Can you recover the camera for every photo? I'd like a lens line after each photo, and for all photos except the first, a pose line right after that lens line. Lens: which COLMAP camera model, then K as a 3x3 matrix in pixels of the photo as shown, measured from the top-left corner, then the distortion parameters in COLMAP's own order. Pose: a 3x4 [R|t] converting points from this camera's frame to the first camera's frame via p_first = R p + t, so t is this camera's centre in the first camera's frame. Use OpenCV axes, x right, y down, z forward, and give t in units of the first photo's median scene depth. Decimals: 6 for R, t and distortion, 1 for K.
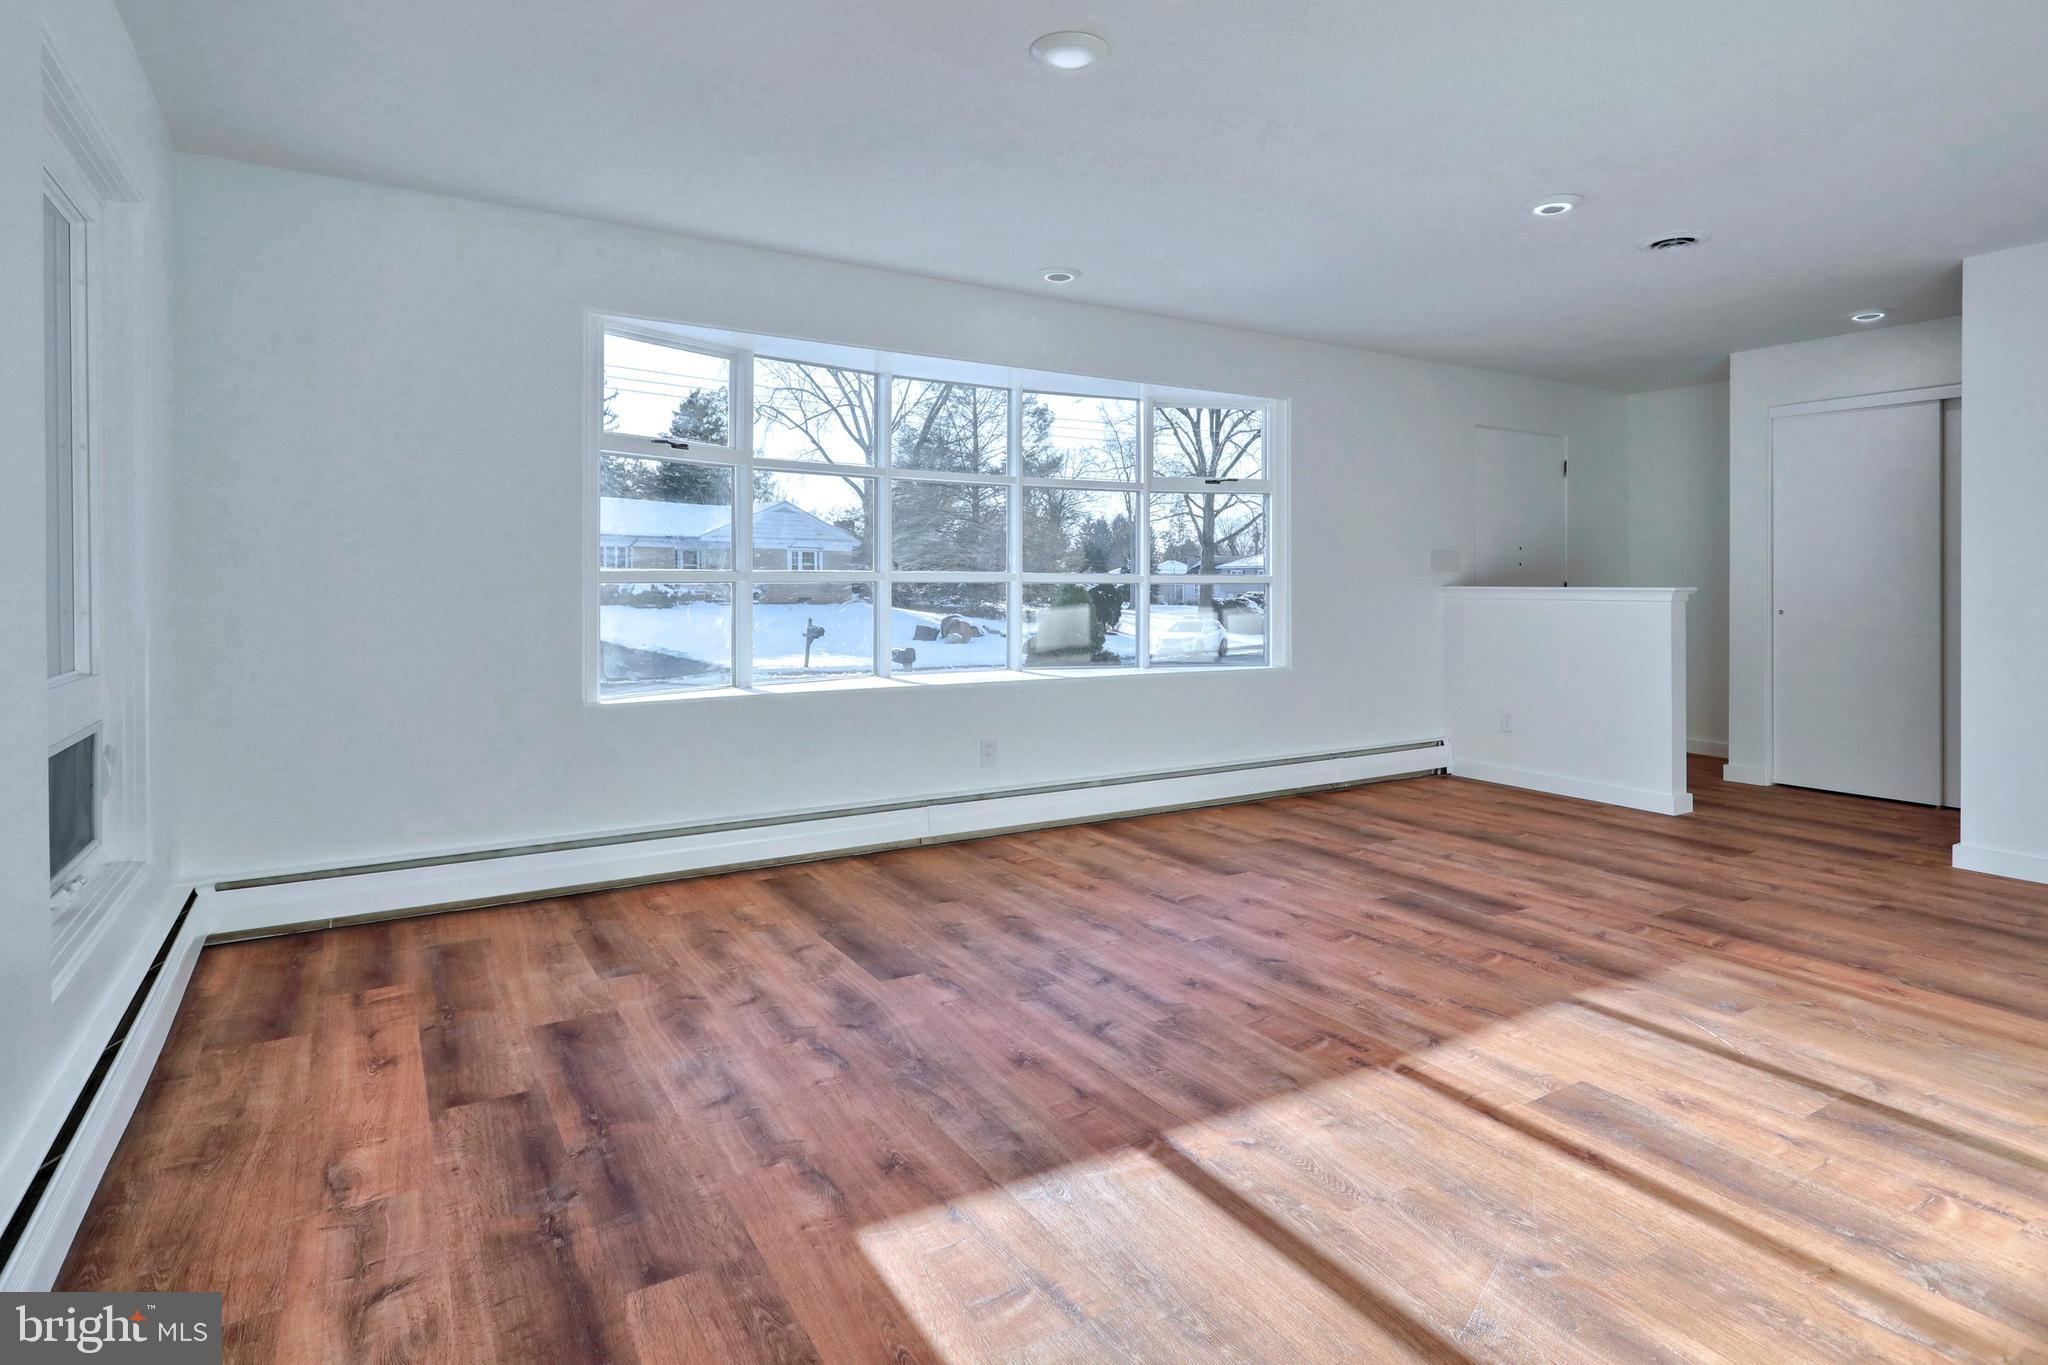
lens RADIAL K [[1058.2, 0, 1063.8], [0, 1058.2, 593.4], [0, 0, 1]] dist [-0.001939, 0.000008]
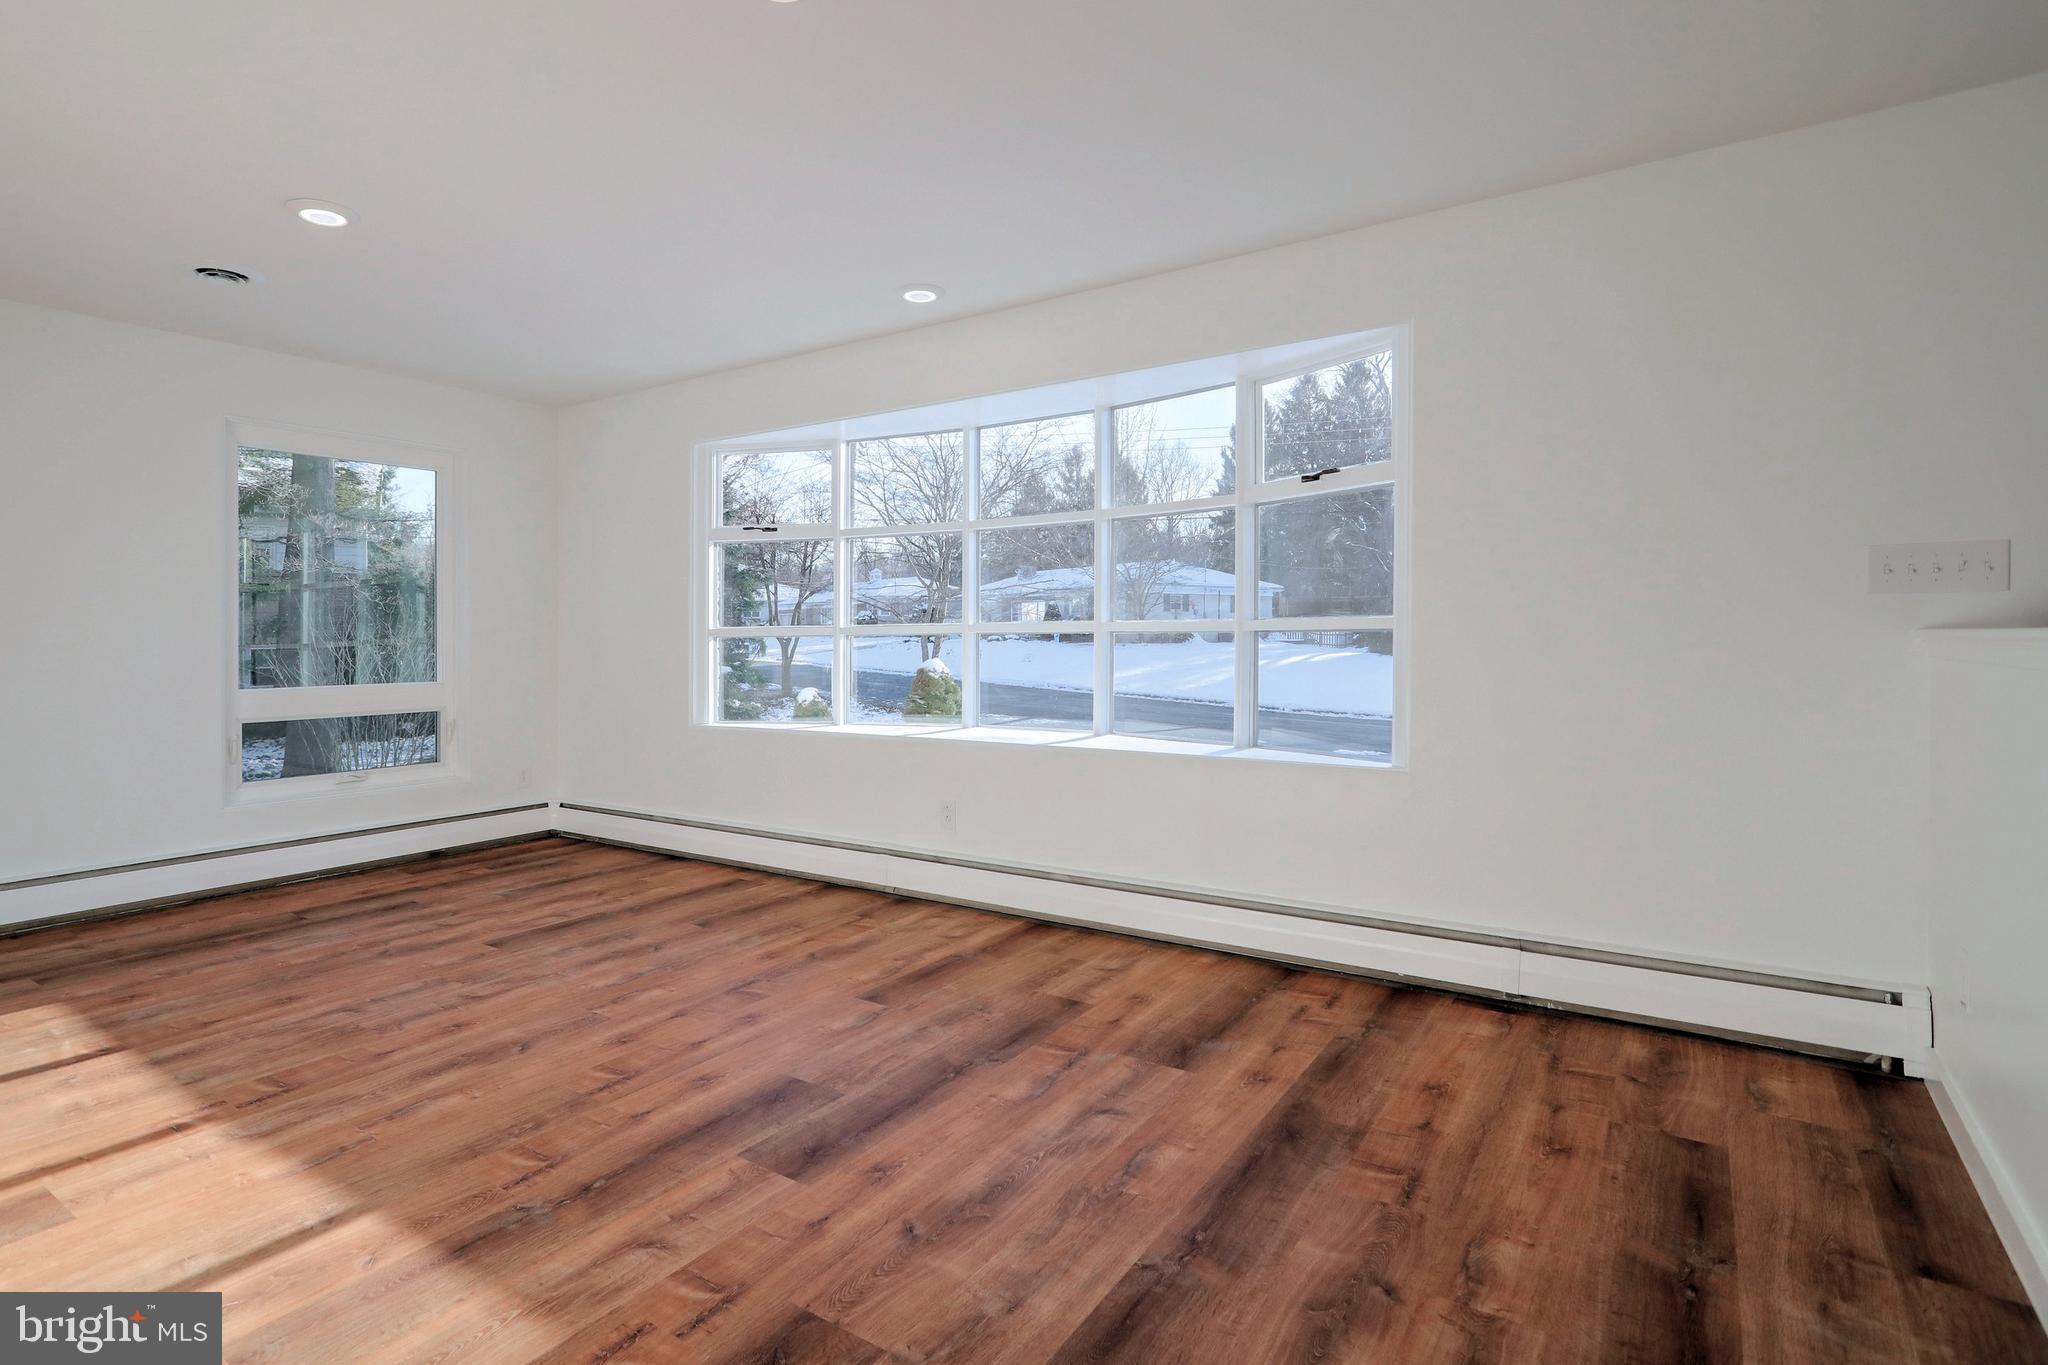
lens RADIAL K [[1033.8, 0, 1028.0], [0, 1033.8, 643.2], [0, 0, 1]] dist [-0.001121, 0.000690]
pose [[0.409592, 0.000625, -0.912269, 1.257218], [-0.000481, 1.000000, 0.000469, -0.001088], [0.912269, 0.000247, 0.409592, 1.094529]]
